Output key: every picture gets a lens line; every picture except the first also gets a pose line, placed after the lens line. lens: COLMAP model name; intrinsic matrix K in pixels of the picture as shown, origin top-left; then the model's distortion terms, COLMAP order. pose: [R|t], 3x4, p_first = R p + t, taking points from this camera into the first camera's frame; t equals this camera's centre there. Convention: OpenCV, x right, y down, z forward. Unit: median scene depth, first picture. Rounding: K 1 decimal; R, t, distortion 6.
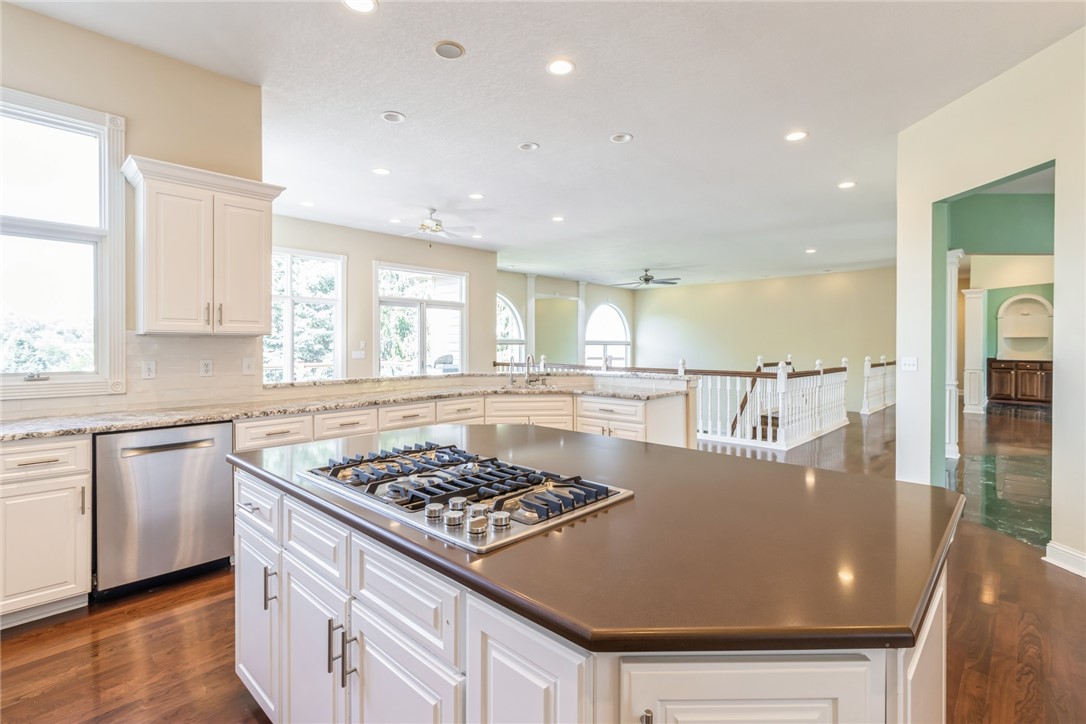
lens RADIAL K [[508.7, 0, 527.0], [0, 508.7, 342.9], [0, 0, 1]] dist [-0.001899, -0.002109]
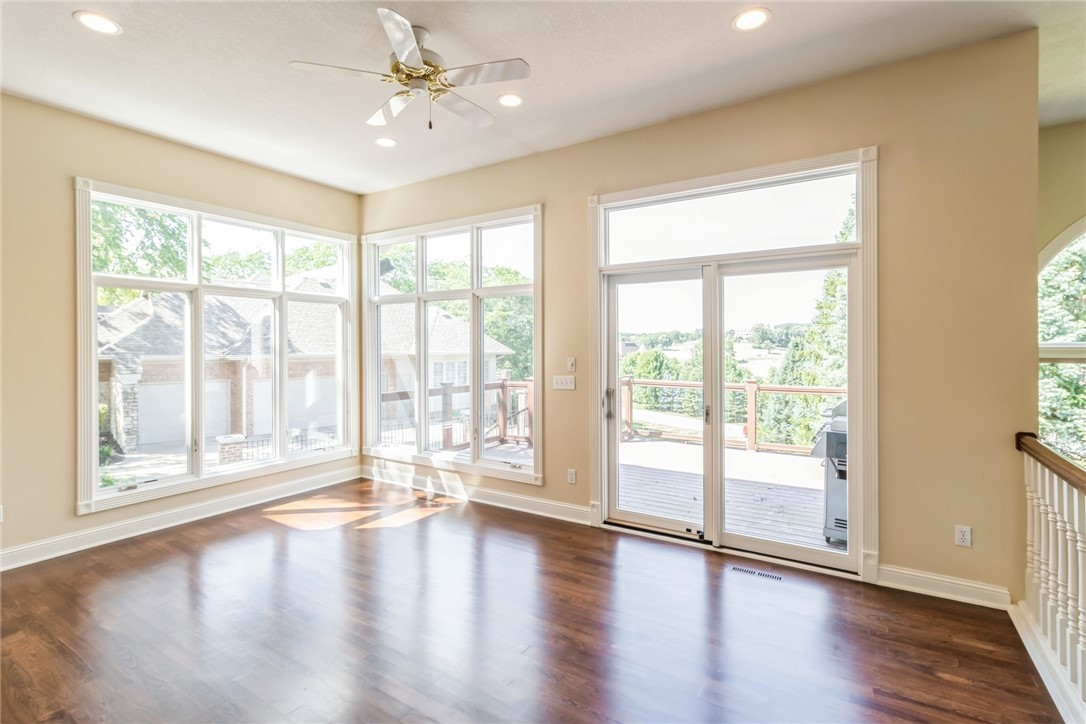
lens RADIAL K [[508.7, 0, 544.1], [0, 508.7, 354.3], [0, 0, 1]] dist [-0.001899, -0.002109]
pose [[0.195626, 0.015467, -0.980557, 0.149760], [0.007499, 0.999823, 0.017267, -0.012874], [0.980650, -0.010731, 0.195475, 0.694485]]
